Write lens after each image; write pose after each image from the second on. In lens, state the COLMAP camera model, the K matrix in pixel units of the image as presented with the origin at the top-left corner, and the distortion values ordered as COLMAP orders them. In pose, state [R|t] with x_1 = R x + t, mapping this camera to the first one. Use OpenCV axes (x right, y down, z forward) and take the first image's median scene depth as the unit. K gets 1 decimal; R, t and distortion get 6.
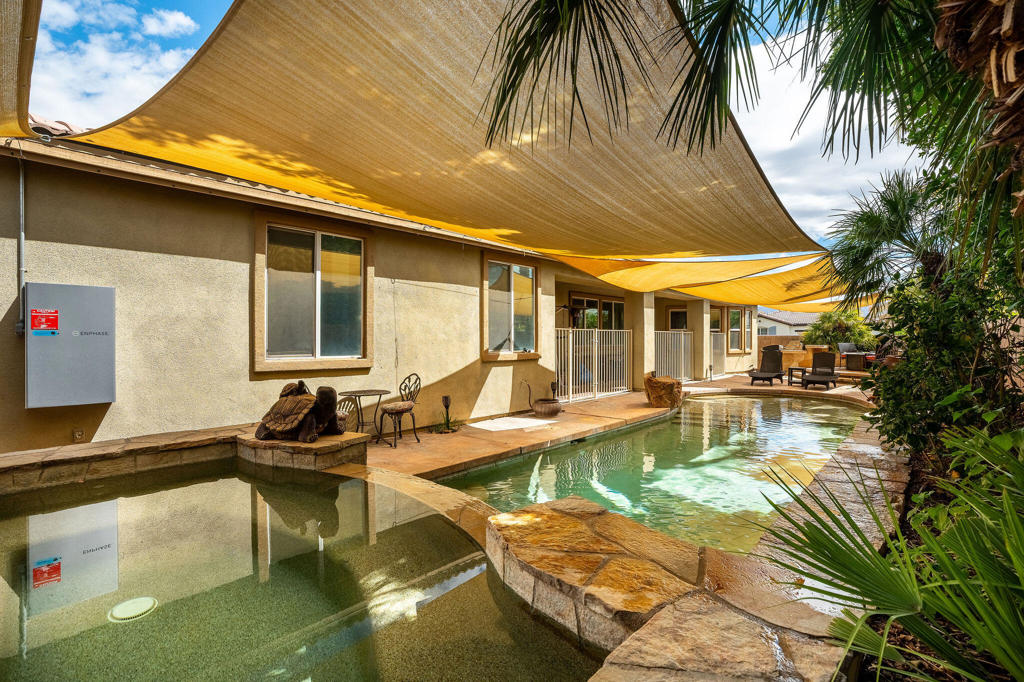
lens RADIAL K [[475.1, 0, 514.4], [0, 475.1, 339.8], [0, 0, 1]] dist [-0.069769, 0.028637]
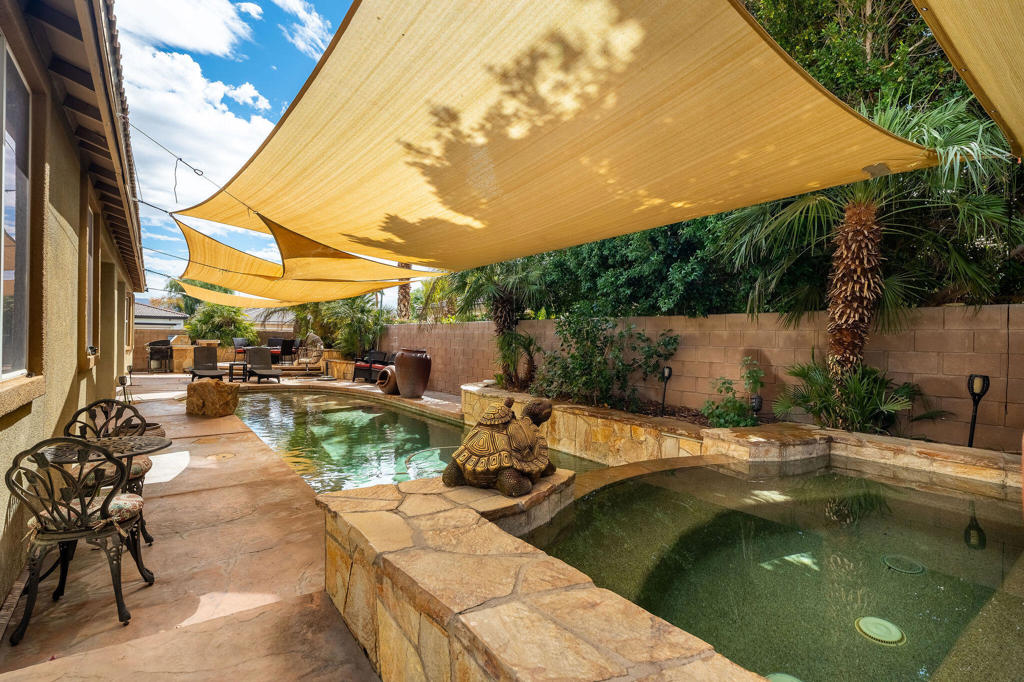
lens RADIAL K [[495.5, 0, 512.0], [0, 495.5, 341.0], [0, 0, 1]] dist [0.001295, 0.000373]
pose [[0.199121, -0.003514, 0.979969, -0.471098], [-0.011234, 0.999920, 0.005868, 0.000937], [-0.979910, -0.012177, 0.199066, 0.347362]]
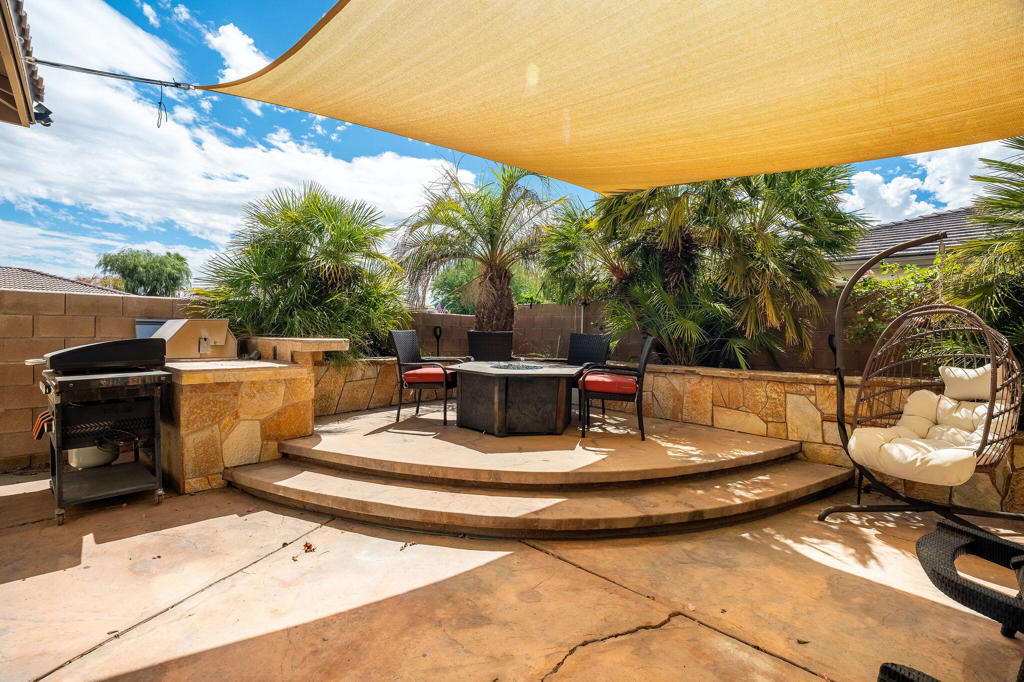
lens RADIAL K [[475.1, 0, 514.4], [0, 475.1, 339.8], [0, 0, 1]] dist [-0.069769, 0.028637]
pose [[0.067939, -0.015492, 0.997569, 0.809255], [-0.013933, 0.999767, 0.016475, 0.013289], [-0.997592, -0.015018, 0.067707, 1.734009]]
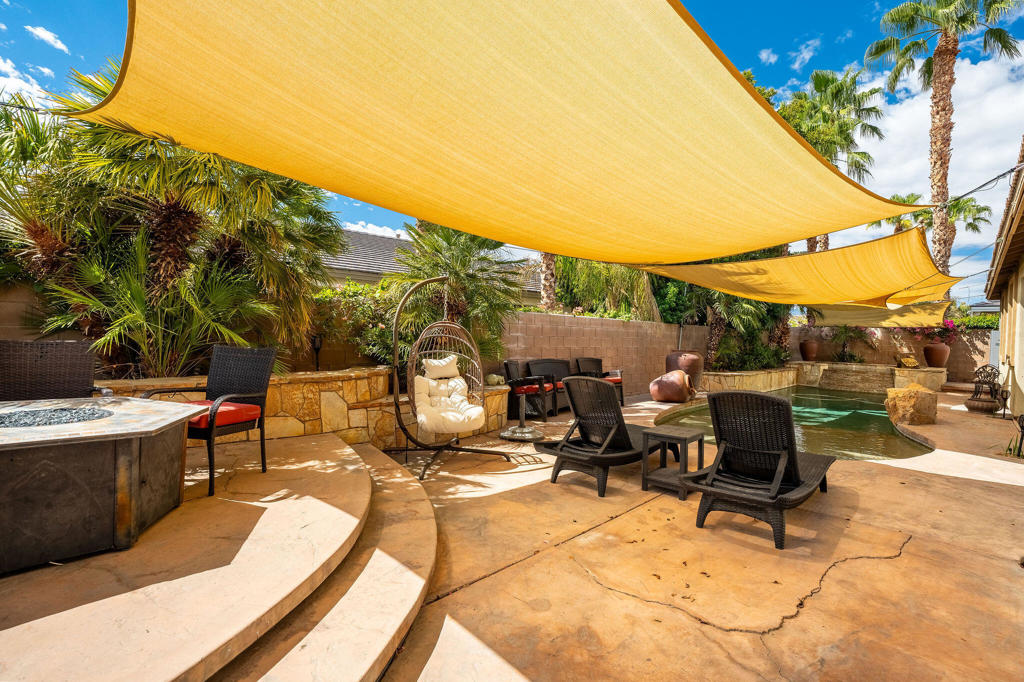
lens RADIAL K [[475.1, 0, 514.4], [0, 475.1, 339.8], [0, 0, 1]] dist [-0.069769, 0.028637]
pose [[-0.998393, -0.031899, 0.046842, 1.046554], [-0.031100, 0.999360, 0.017689, -0.001698], [-0.047376, 0.016204, -0.998746, 1.988741]]
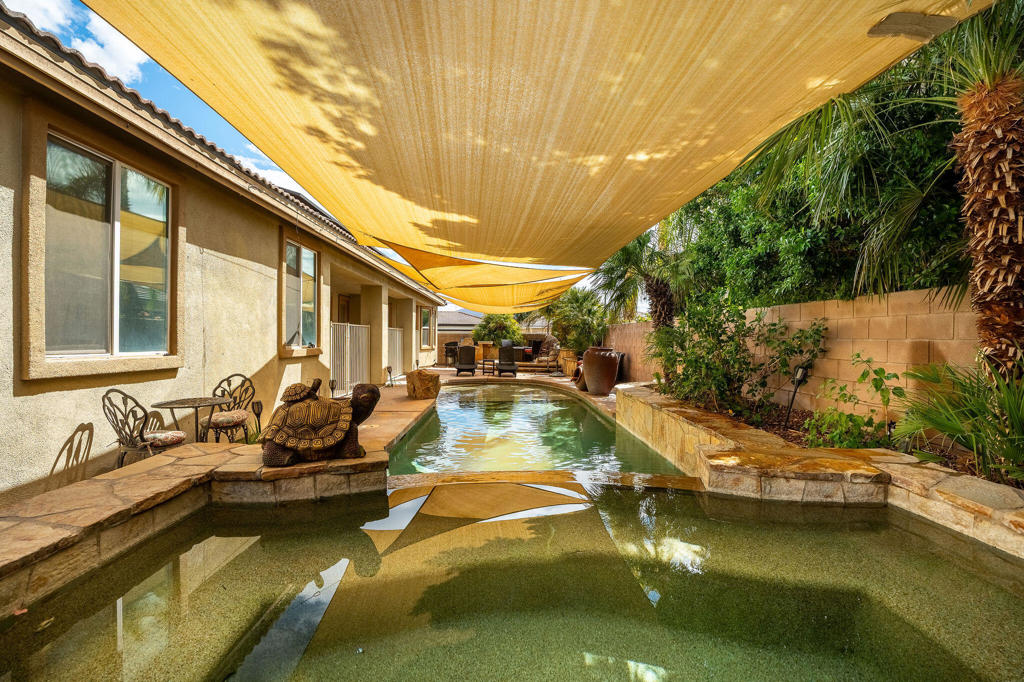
lens RADIAL K [[475.1, 0, 514.4], [0, 475.1, 339.8], [0, 0, 1]] dist [-0.069769, 0.028637]
pose [[0.721997, -0.000523, 0.691896, -0.299043], [-0.000384, 0.999999, 0.001157, 0.010761], [-0.691896, -0.001101, 0.721996, 0.105724]]
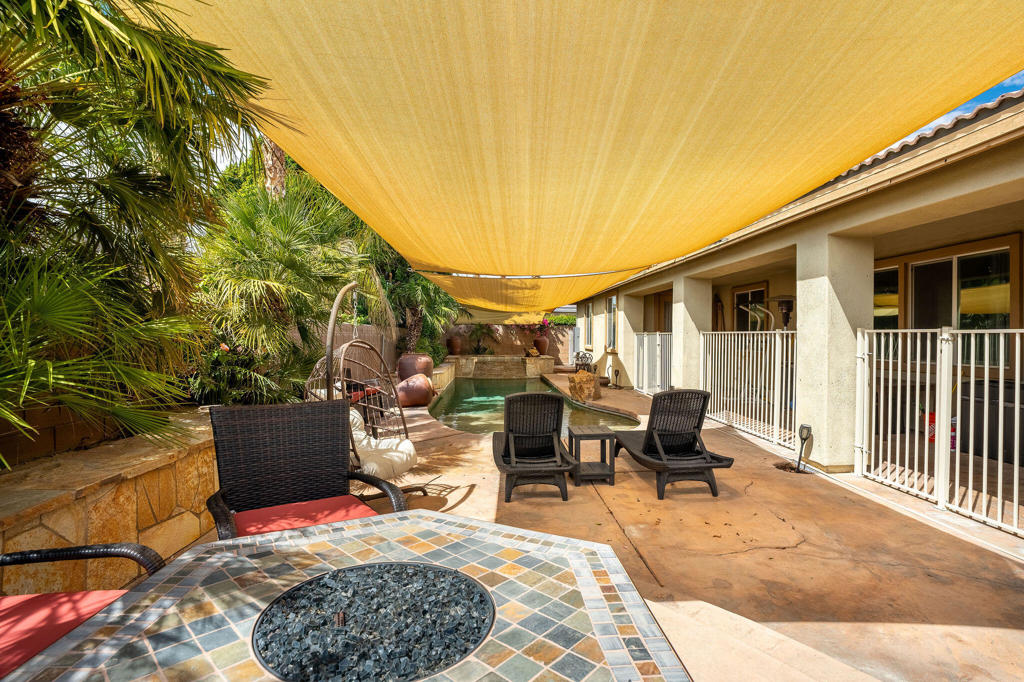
lens RADIAL K [[500.6, 0, 515.3], [0, 500.6, 338.2], [0, 0, 1]] dist [-0.062979, 0.025620]
pose [[-0.708919, -0.002091, -0.705286, 1.359844], [-0.010128, 0.999923, 0.007215, -0.016086], [0.705217, 0.012258, -0.708886, 1.869273]]
